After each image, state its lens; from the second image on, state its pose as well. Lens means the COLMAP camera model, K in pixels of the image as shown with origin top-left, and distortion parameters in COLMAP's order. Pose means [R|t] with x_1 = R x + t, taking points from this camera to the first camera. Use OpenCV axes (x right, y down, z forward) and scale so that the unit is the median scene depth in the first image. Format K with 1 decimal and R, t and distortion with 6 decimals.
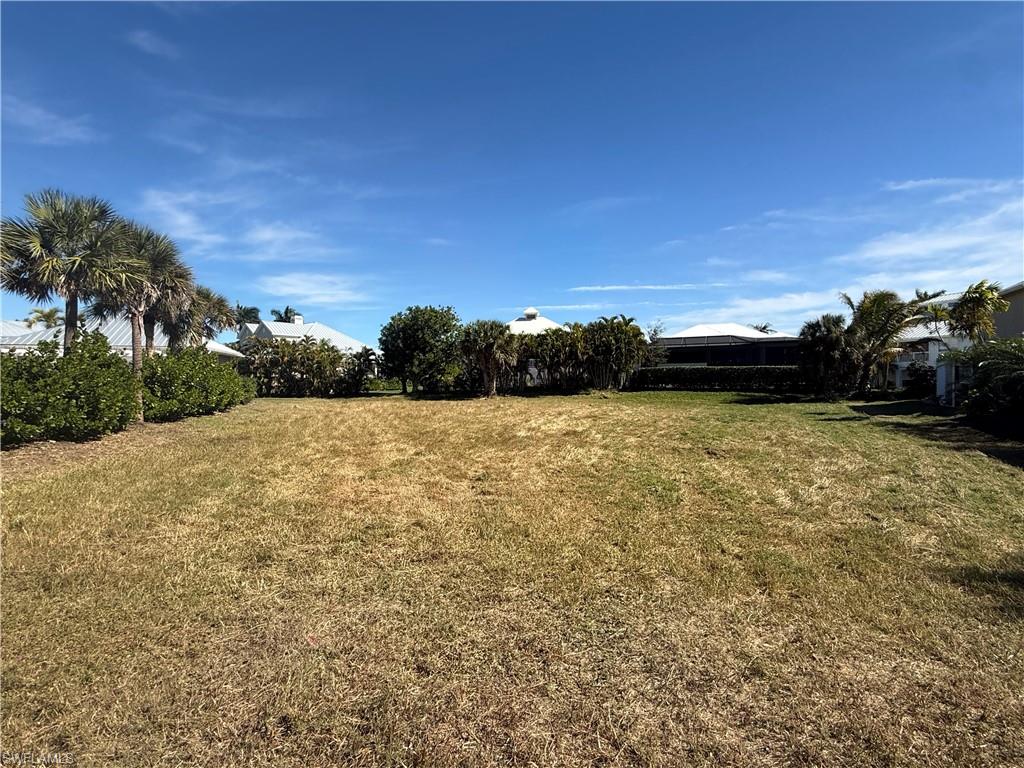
lens RADIAL K [[500.4, 0, 509.5], [0, 500.4, 394.2], [0, 0, 1]] dist [0.000026, -0.000171]
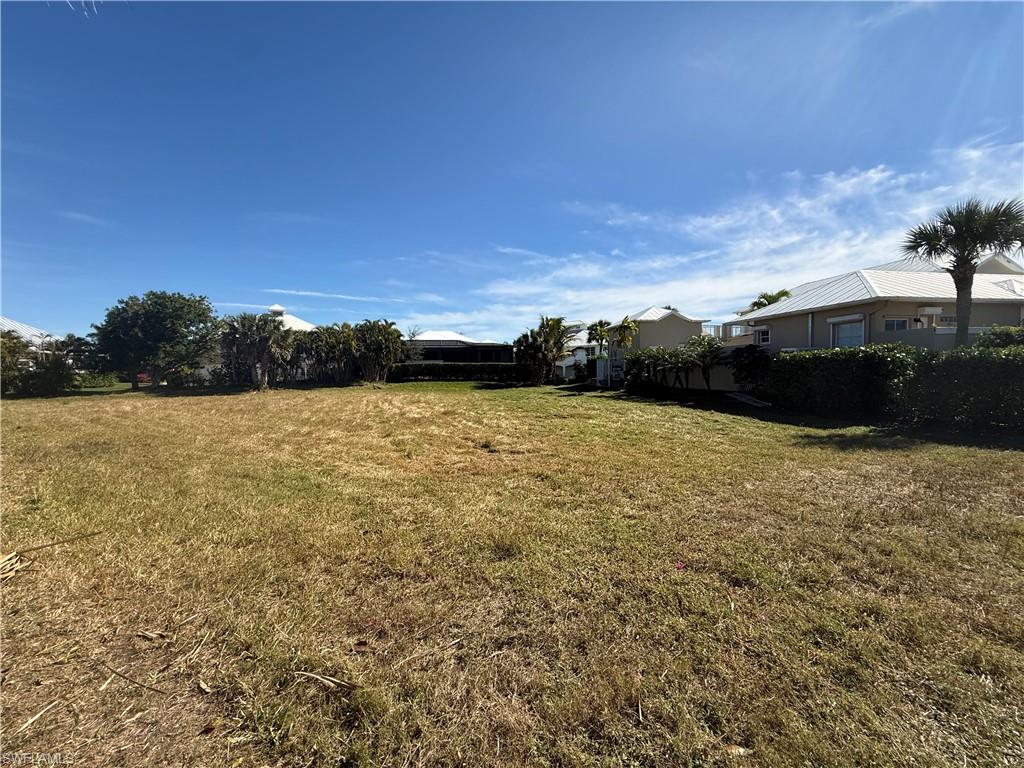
lens RADIAL K [[408.4, 0, 507.2], [0, 408.4, 374.1], [0, 0, 1]] dist [-0.002506, 0.000045]
pose [[0.786635, -0.006557, 0.617383, -0.145422], [0.024933, 0.999465, -0.021152, 0.001188], [-0.616915, 0.032032, 0.786378, 0.054125]]
